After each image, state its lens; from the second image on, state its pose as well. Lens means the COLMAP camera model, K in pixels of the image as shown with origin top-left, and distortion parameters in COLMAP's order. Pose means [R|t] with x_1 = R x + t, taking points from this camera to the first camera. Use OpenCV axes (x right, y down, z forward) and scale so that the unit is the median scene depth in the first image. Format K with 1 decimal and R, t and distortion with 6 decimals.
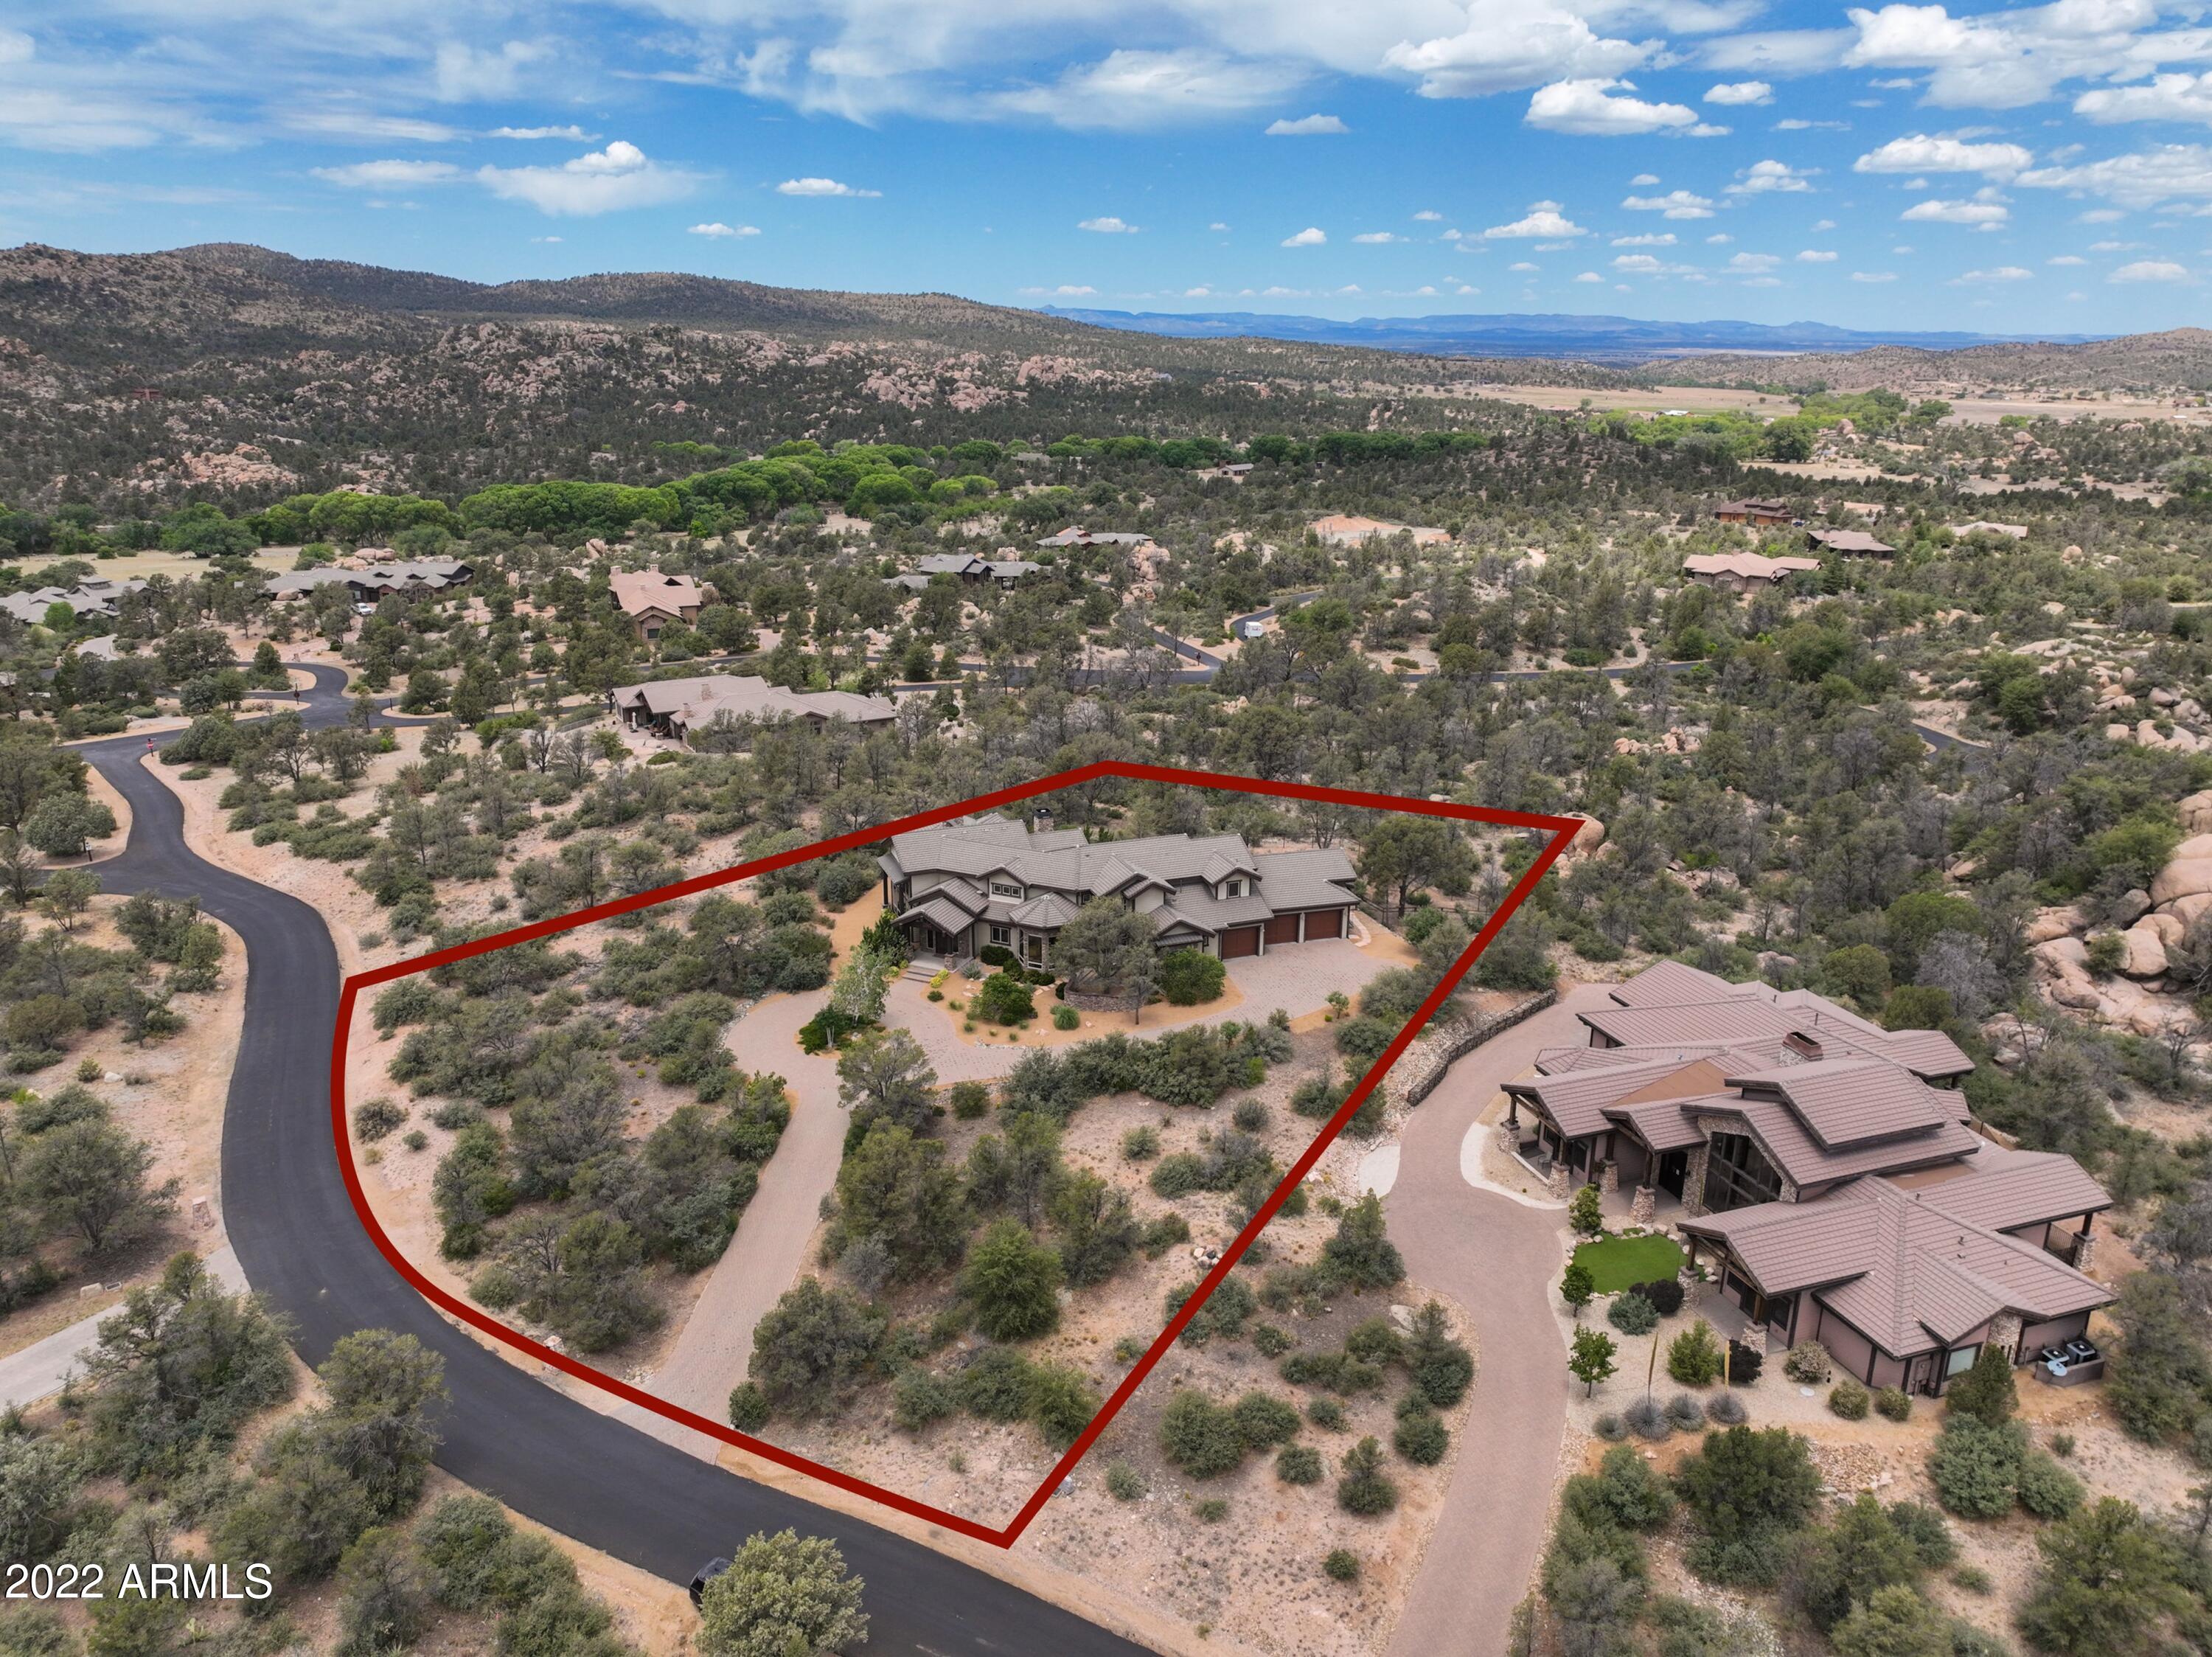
lens RADIAL K [[1557.1, 0, 1106.0], [0, 1557.1, 828.5], [0, 0, 1]] dist [-0.004537, 0.024052]
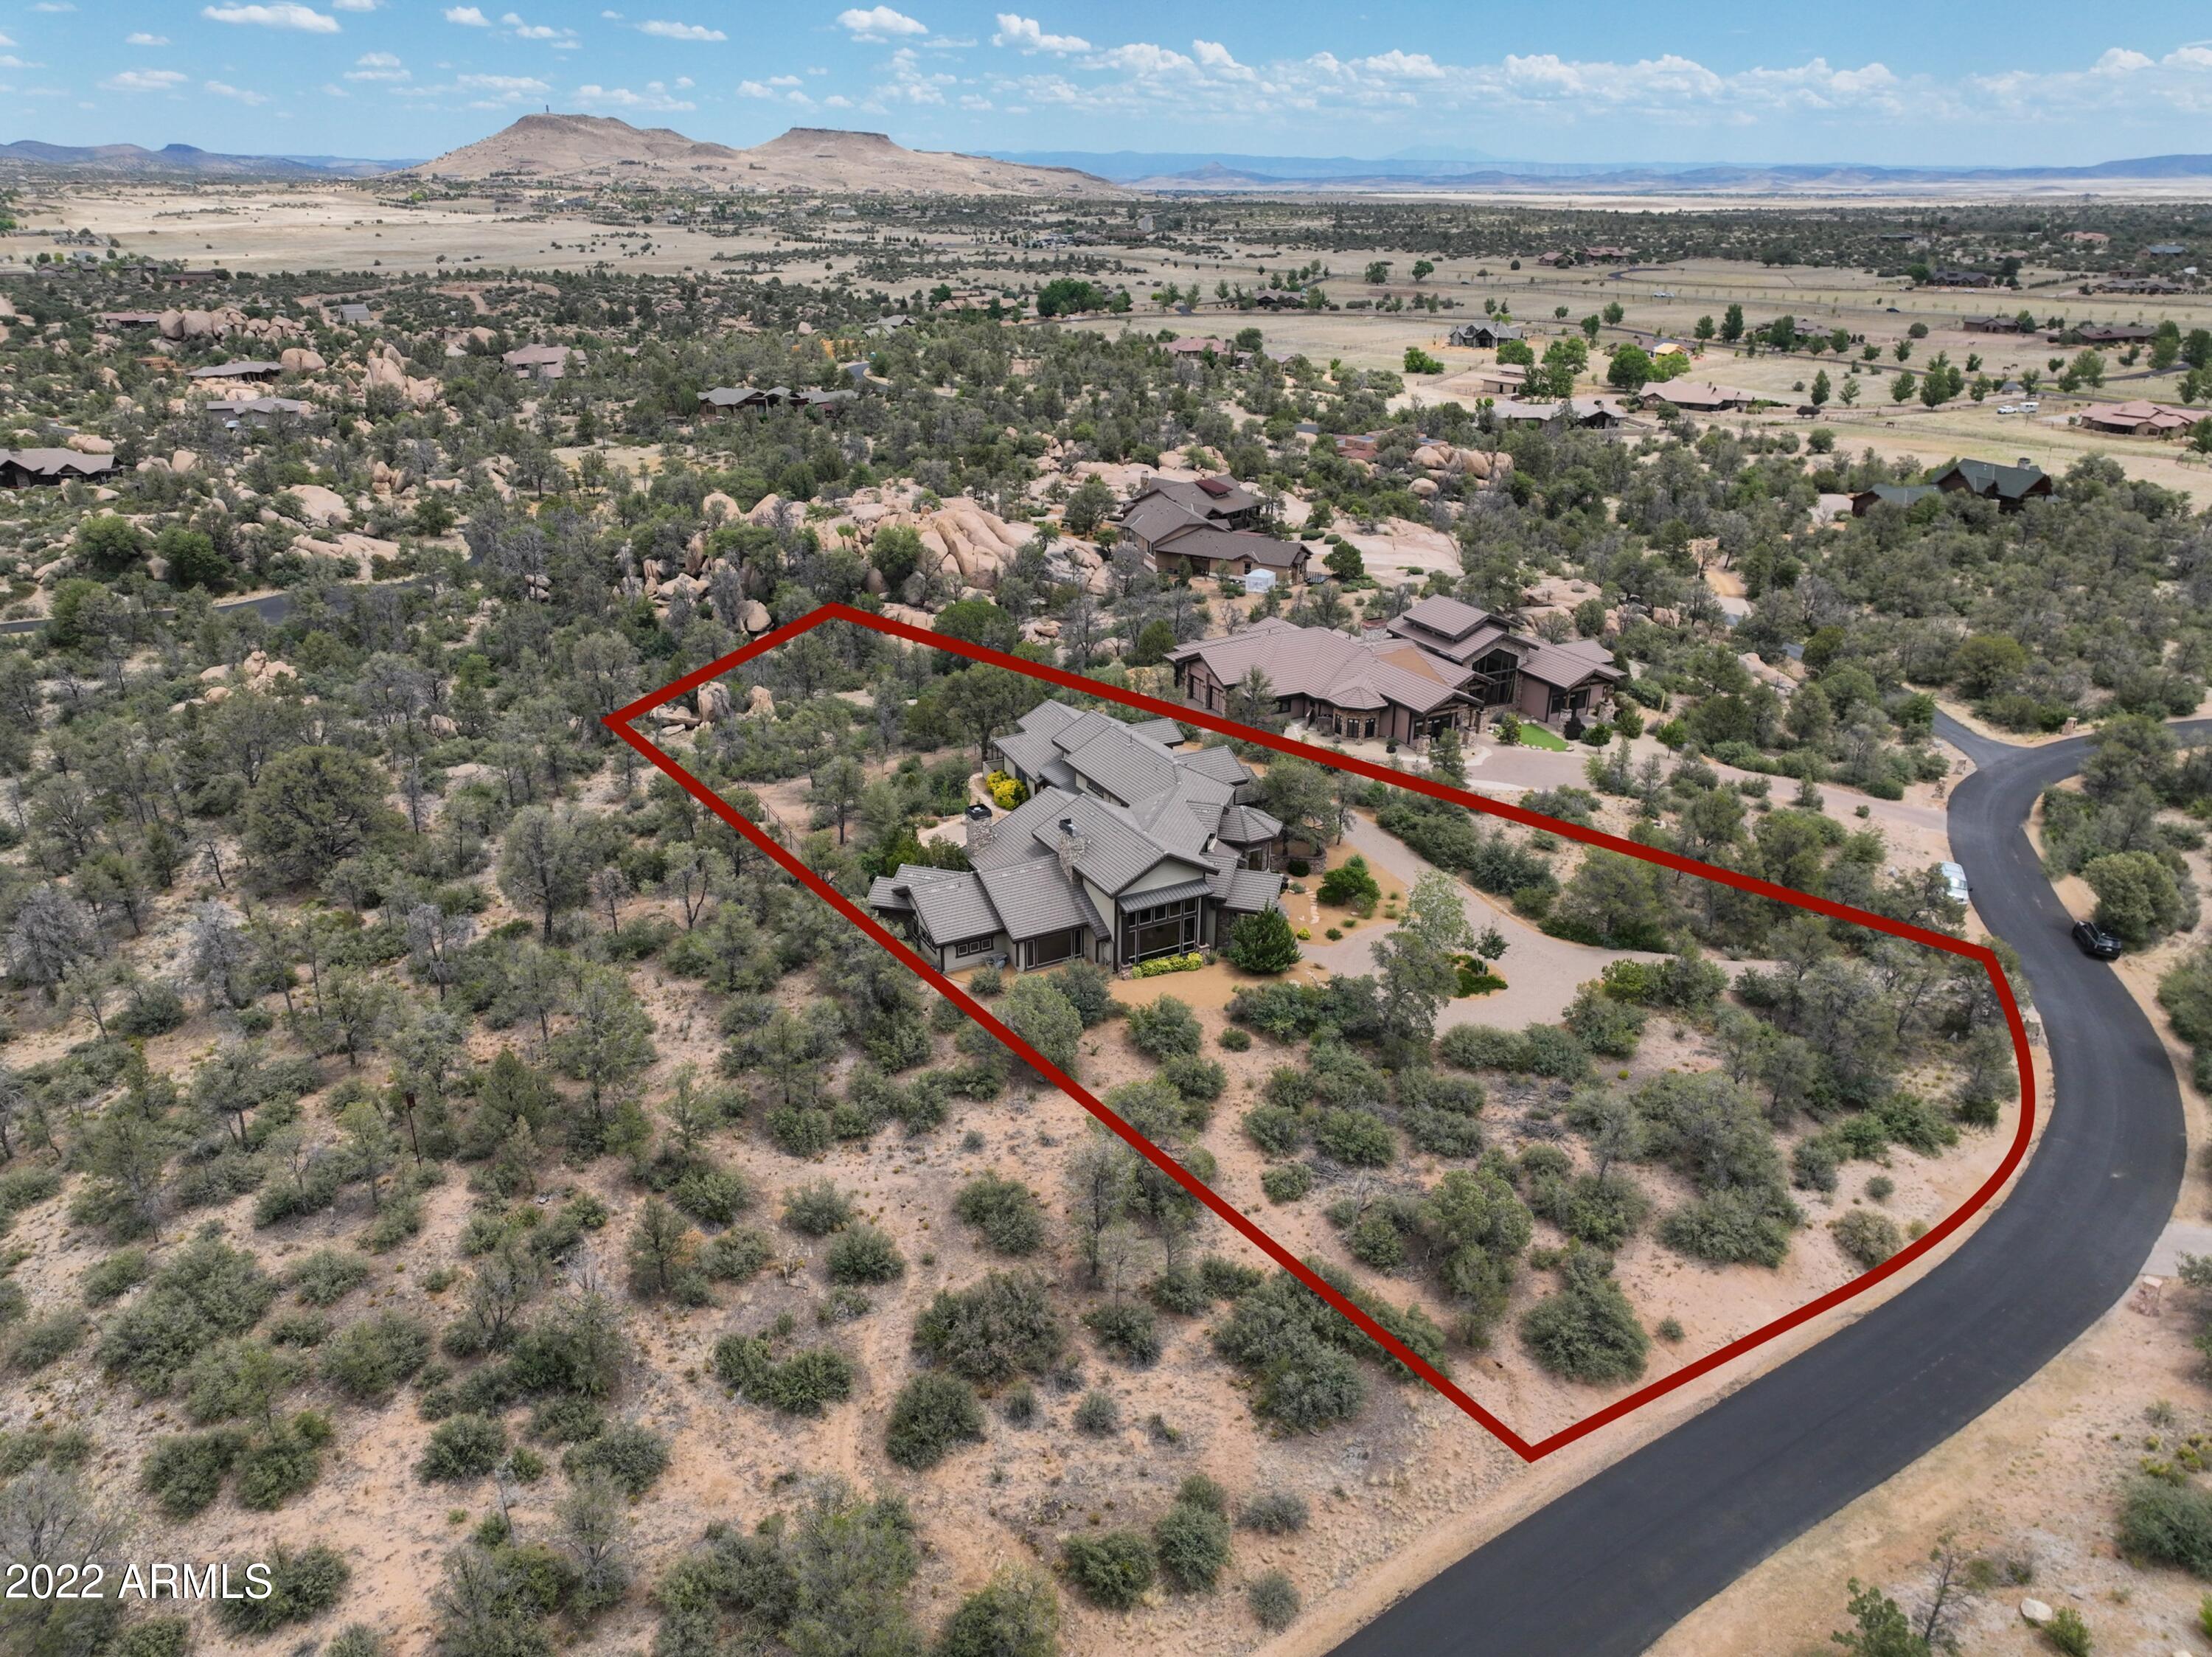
lens RADIAL K [[1560.4, 0, 1108.2], [0, 1560.4, 822.9], [0, 0, 1]] dist [-0.005352, 0.023573]
pose [[-0.129665, -0.392394, 0.910612, -0.097465], [0.295825, 0.861232, 0.413239, -0.039378], [-0.946401, 0.322964, 0.004408, 0.120511]]
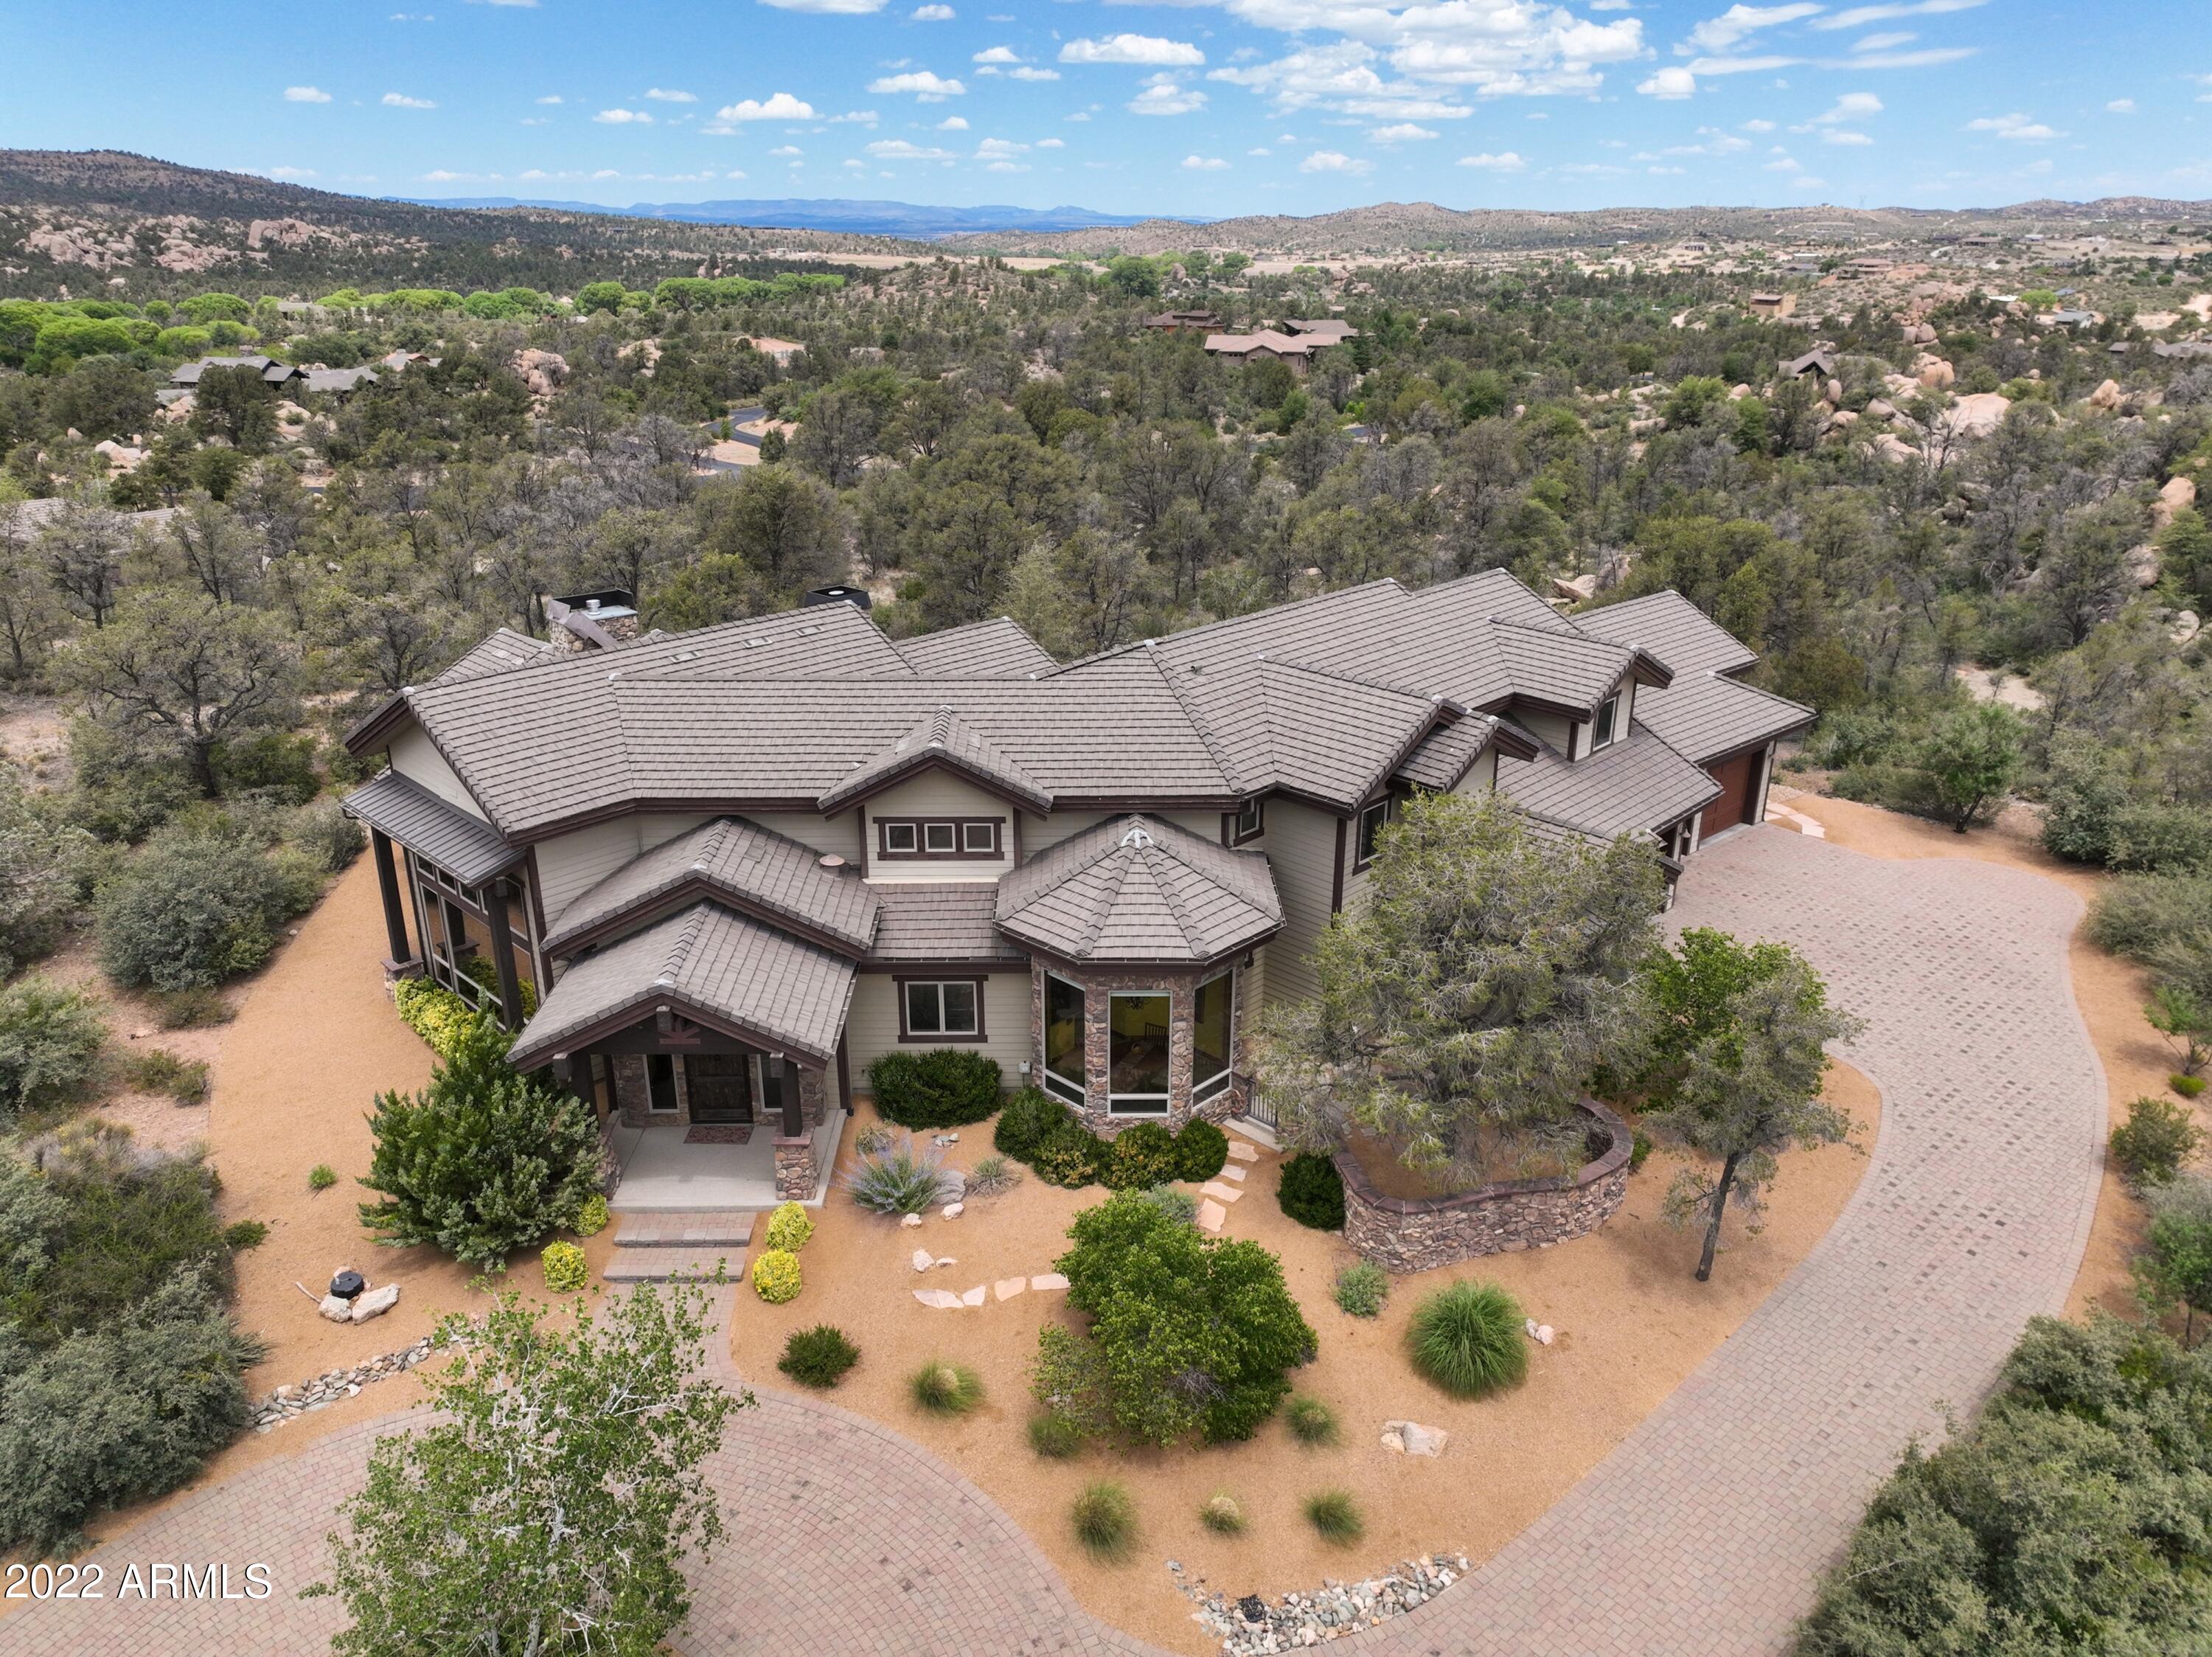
lens RADIAL K [[1560.4, 0, 1108.2], [0, 1560.4, 822.9], [0, 0, 1]] dist [-0.005352, 0.023573]
pose [[0.909432, -0.154804, 0.385964, -0.016002], [0.131116, 0.987530, 0.087141, 0.002063], [-0.394641, -0.028643, 0.918389, 0.085777]]
